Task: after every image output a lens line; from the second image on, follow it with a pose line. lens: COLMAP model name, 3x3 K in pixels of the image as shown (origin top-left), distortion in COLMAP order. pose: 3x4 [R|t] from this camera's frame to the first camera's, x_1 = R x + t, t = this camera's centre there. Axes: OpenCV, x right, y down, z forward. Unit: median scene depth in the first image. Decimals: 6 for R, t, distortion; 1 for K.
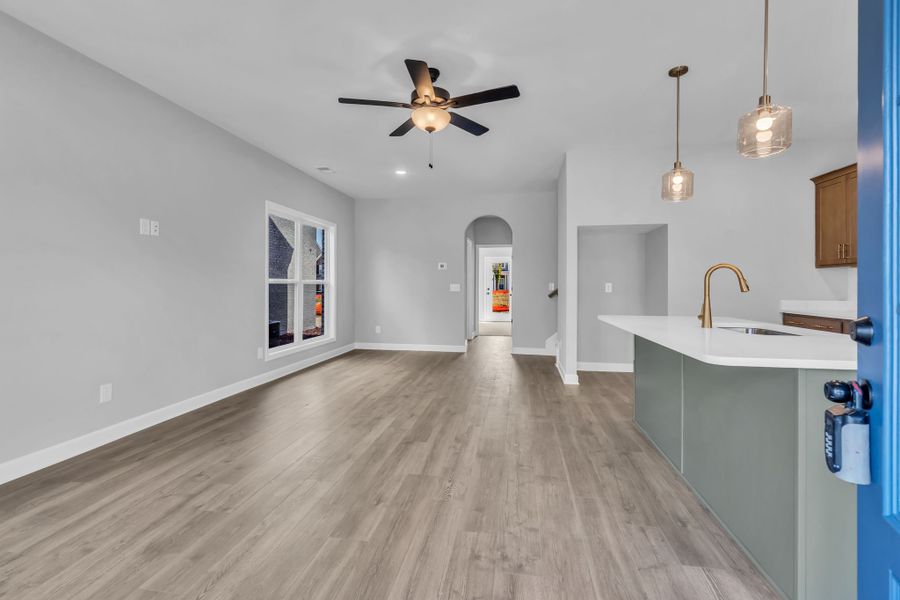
lens RADIAL K [[408.0, 0, 451.8], [0, 408.0, 288.5], [0, 0, 1]] dist [0.001035, 0.000161]
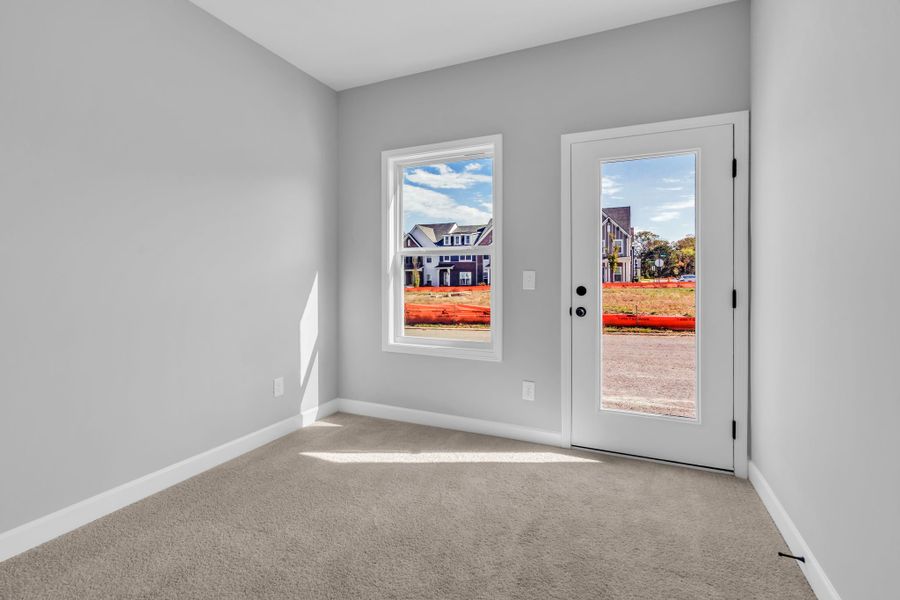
lens RADIAL K [[407.8, 0, 453.7], [0, 407.8, 276.2], [0, 0, 1]] dist [-0.001231, -0.000025]
pose [[0.967122, -0.000080, -0.254311, 0.146387], [-0.001829, 0.999972, -0.007269, -0.006814], [0.254305, 0.007495, 0.967095, 1.440615]]
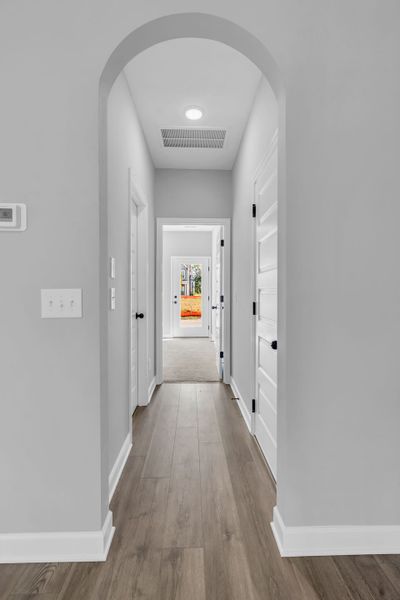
lens RADIAL K [[282.1, 0, 200.0], [0, 282.1, 300.0], [0, 0, 1]] dist [-0.001023, -0.000086]
pose [[0.982008, -0.003605, 0.188803, 0.058361], [-0.000391, 0.999777, 0.021124, -0.007468], [-0.188837, -0.020818, 0.981788, 0.814243]]
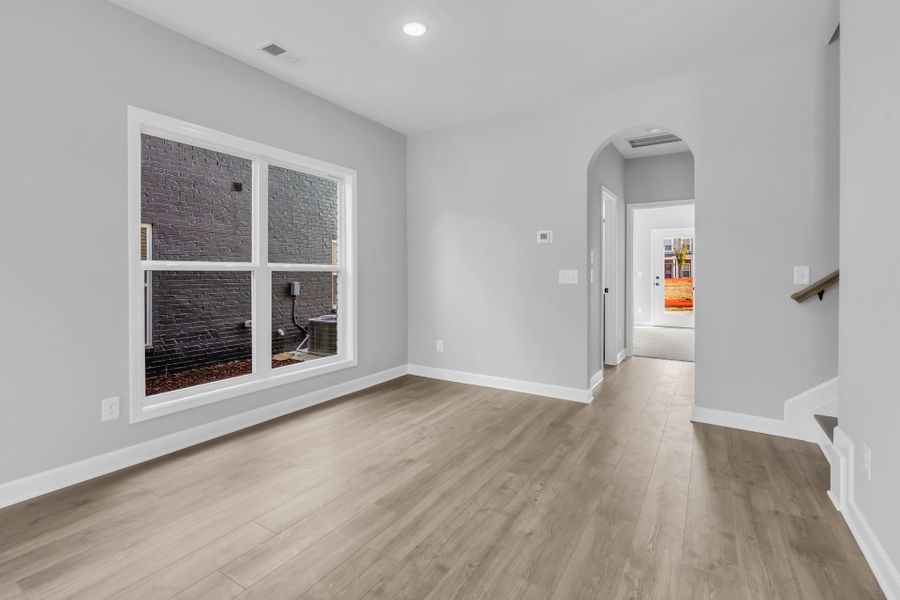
lens RADIAL K [[407.8, 0, 453.7], [0, 407.8, 276.2], [0, 0, 1]] dist [-0.001231, -0.000025]
pose [[0.921693, 0.000350, -0.387920, 0.074957], [0.000181, 0.999999, 0.001331, -0.003362], [0.387920, -0.001297, 0.921692, 0.460501]]
